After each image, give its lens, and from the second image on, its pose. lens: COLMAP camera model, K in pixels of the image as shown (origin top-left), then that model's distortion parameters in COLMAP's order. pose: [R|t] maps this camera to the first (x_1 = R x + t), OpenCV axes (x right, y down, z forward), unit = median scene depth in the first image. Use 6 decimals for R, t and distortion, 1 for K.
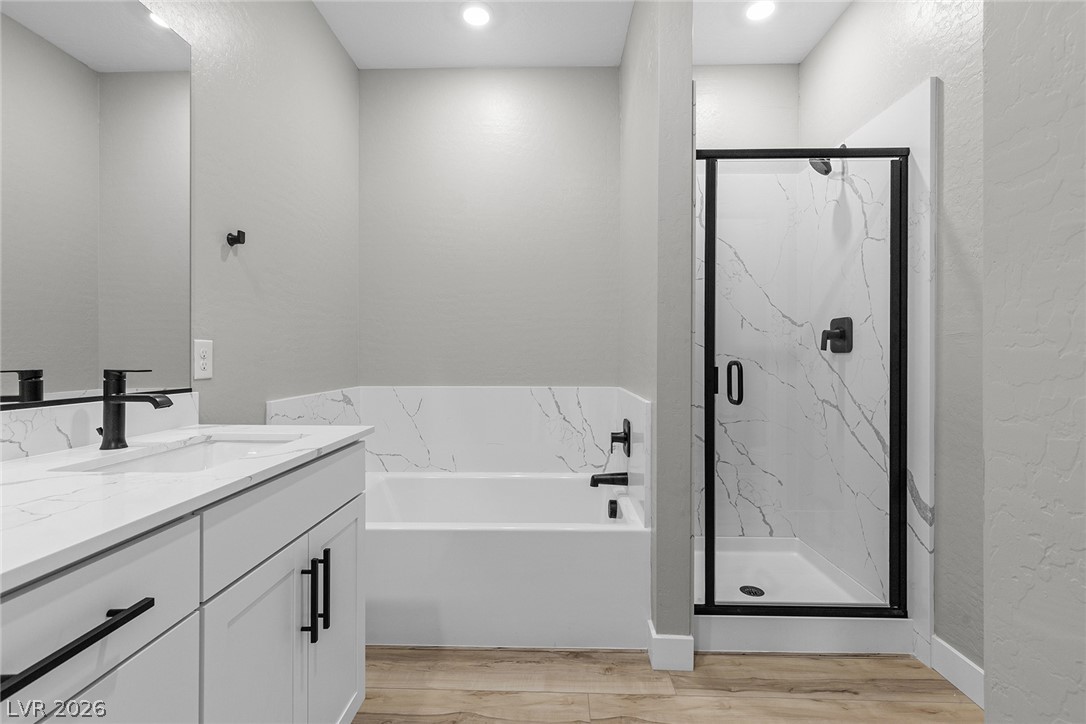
lens RADIAL K [[487.5, 0, 544.8], [0, 487.5, 358.5], [0, 0, 1]] dist [0.008285, -0.001471]
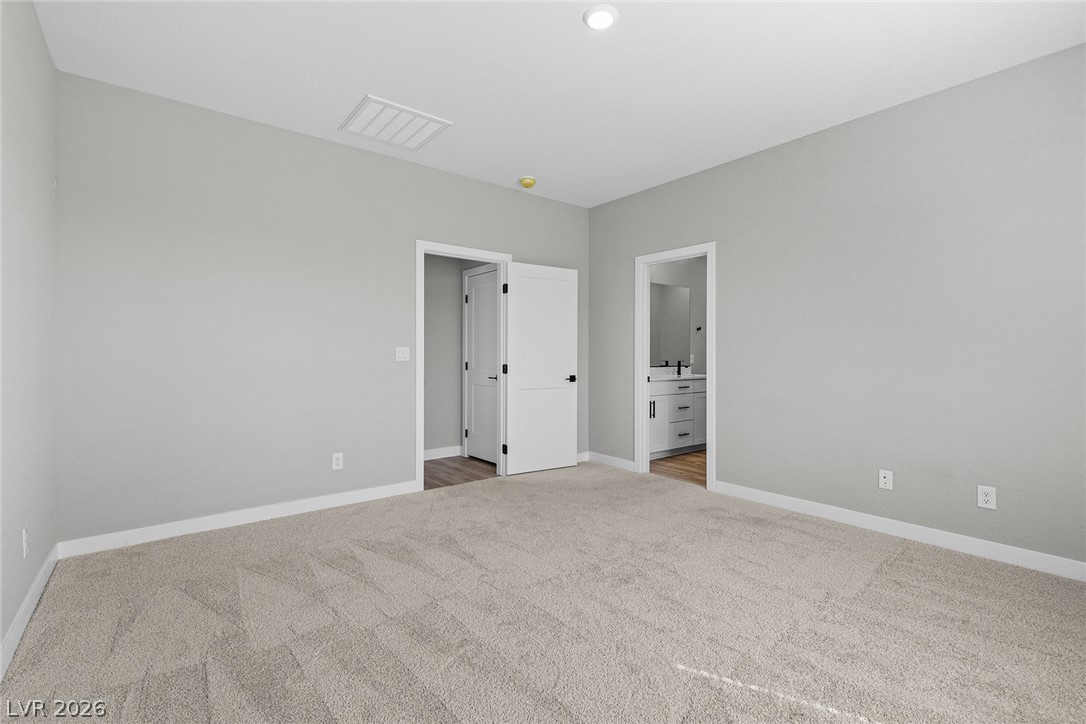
lens RADIAL K [[487.5, 0, 544.7], [0, 487.5, 358.9], [0, 0, 1]] dist [0.008285, -0.001471]
pose [[0.645416, 0.002291, -0.763828, 1.775238], [-0.011886, 0.999905, -0.007043, 0.045552], [0.763739, 0.013625, 0.645381, -2.808310]]
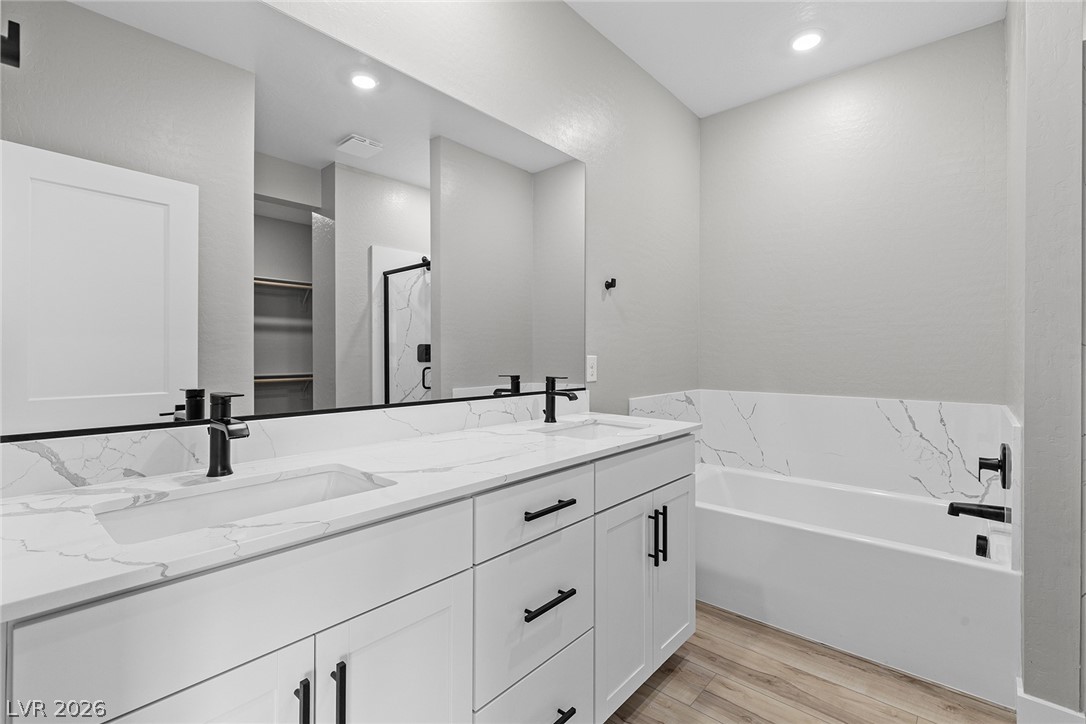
lens RADIAL K [[487.5, 0, 534.7], [0, 487.5, 351.2], [0, 0, 1]] dist [0.008285, -0.001471]
pose [[0.755494, -0.005466, -0.655133, 0.154994], [-0.002767, 0.999930, -0.011532, -0.034941], [0.655150, 0.010525, 0.755425, -0.253173]]
